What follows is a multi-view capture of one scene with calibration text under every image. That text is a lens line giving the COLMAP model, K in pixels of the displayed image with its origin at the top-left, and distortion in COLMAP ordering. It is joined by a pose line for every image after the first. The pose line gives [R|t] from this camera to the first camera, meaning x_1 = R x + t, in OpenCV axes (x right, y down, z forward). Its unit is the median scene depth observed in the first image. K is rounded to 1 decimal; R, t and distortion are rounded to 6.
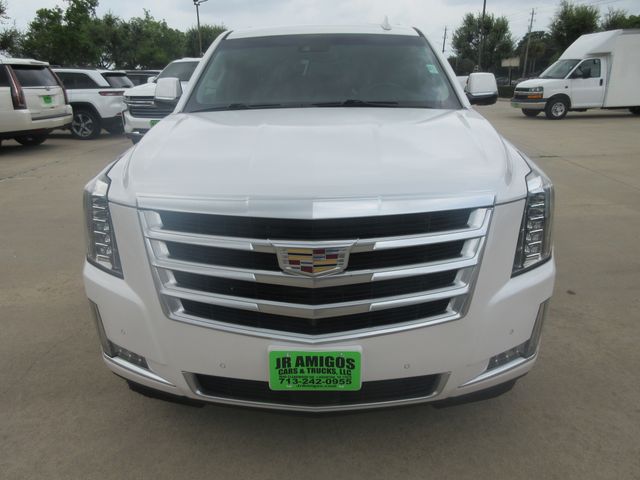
lens RADIAL K [[489.1, 0, 306.8], [0, 489.1, 240.5], [0, 0, 1]] dist [-0.007547, -0.005651]
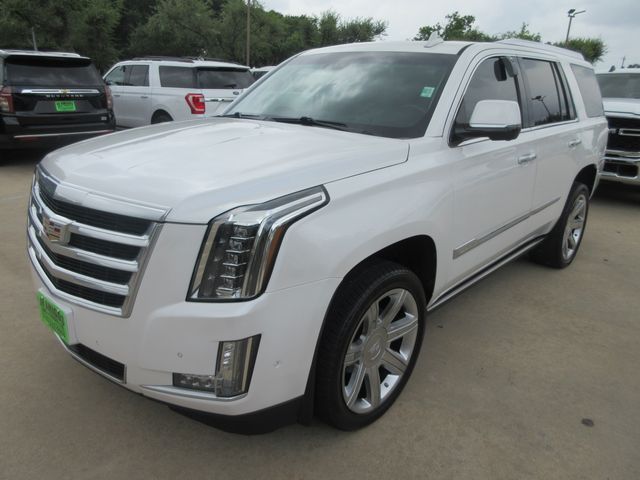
lens RADIAL K [[489.1, 0, 306.8], [0, 489.1, 240.5], [0, 0, 1]] dist [-0.007547, -0.005651]
pose [[0.748517, 0.235503, -0.619888, 0.778621], [-0.251276, 0.965829, 0.063514, -0.107585], [0.613664, 0.108222, 0.782116, 0.245133]]
